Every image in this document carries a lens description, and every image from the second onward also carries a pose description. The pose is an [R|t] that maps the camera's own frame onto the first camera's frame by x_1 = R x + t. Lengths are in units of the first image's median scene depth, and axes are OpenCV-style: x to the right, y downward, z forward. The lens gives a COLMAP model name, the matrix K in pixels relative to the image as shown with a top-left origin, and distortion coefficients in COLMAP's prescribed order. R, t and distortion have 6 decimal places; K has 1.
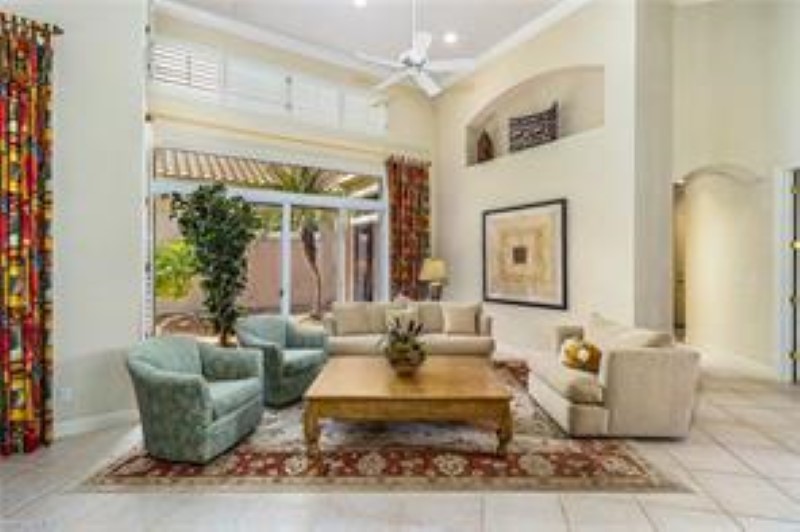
lens RADIAL K [[371.1, 0, 389.5], [0, 371.1, 258.0], [0, 0, 1]] dist [0.002578, 0.000141]
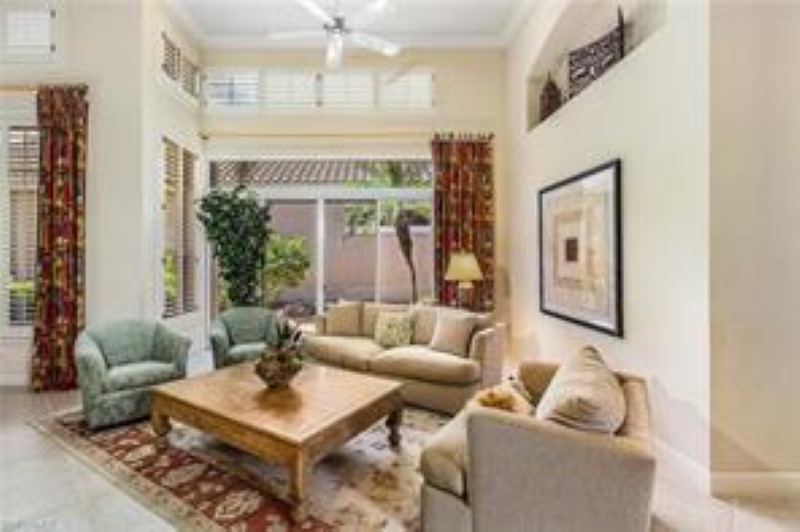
lens RADIAL K [[377.3, 0, 396.0], [0, 377.3, 252.8], [0, 0, 1]] dist [0.001037, -0.000221]
pose [[0.847111, 0.001519, -0.531414, 0.806165], [-0.000885, 0.999999, 0.001447, -0.003473], [0.531415, -0.000756, 0.847111, 0.427712]]
